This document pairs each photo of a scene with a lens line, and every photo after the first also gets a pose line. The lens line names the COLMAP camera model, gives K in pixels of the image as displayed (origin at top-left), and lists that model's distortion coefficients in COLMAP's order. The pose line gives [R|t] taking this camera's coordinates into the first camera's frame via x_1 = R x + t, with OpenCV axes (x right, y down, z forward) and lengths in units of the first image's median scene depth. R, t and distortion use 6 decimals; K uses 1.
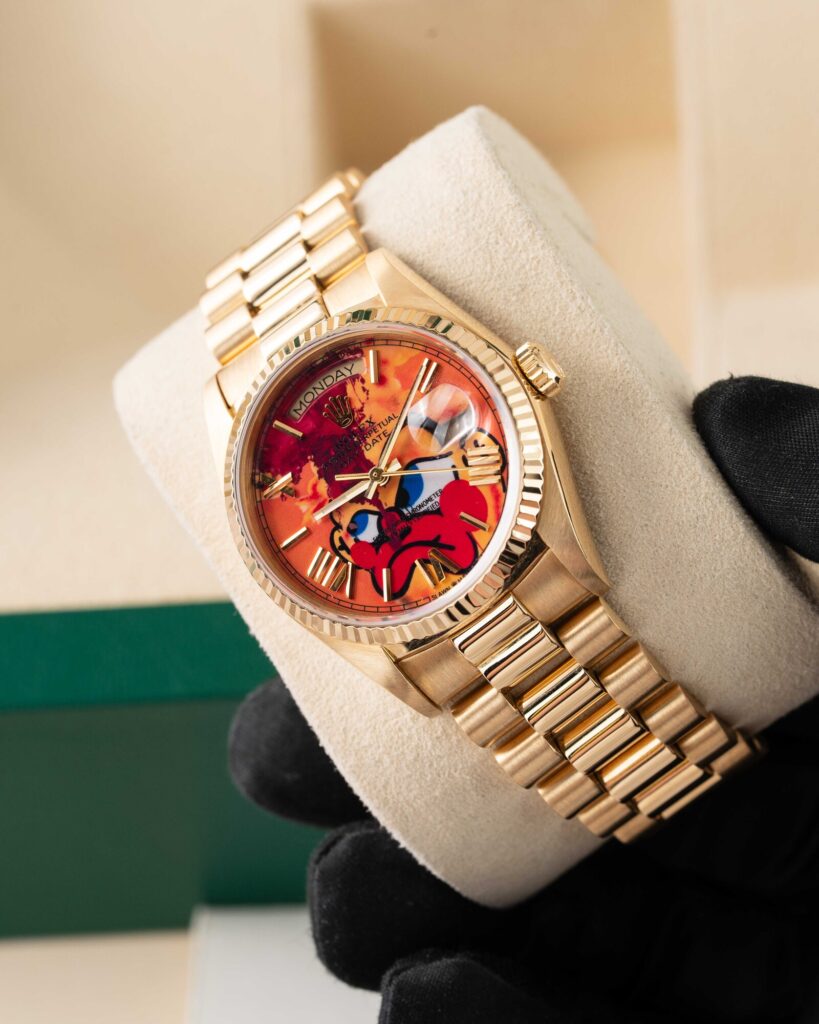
lens RADIAL K [[4536.7, 0, 409.5], [0, 4536.7, 512.0], [0, 0, 1]] dist [-0.137354, -0.455018]
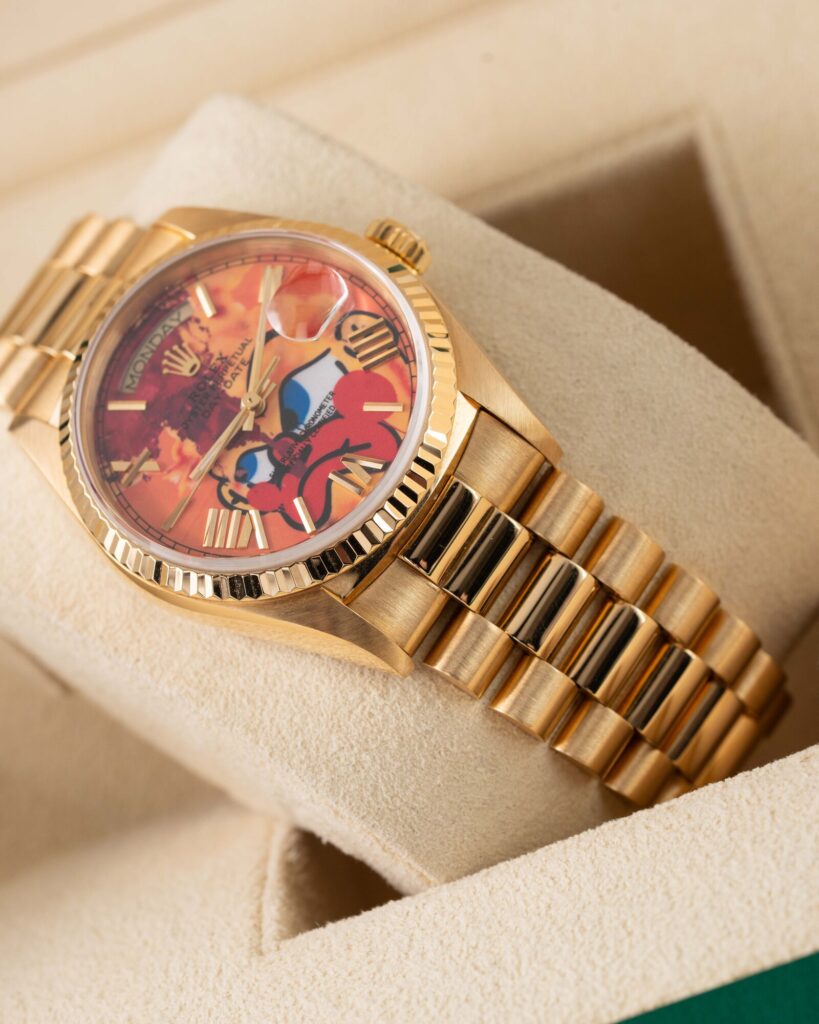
lens RADIAL K [[4536.7, 0, 409.5], [0, 4536.7, 512.0], [0, 0, 1]] dist [-0.137354, -0.455018]
pose [[0.942849, -0.261822, 0.206121, -0.152921], [0.322609, 0.872096, -0.367928, 0.317112], [-0.083426, 0.413397, 0.906721, 0.263511]]
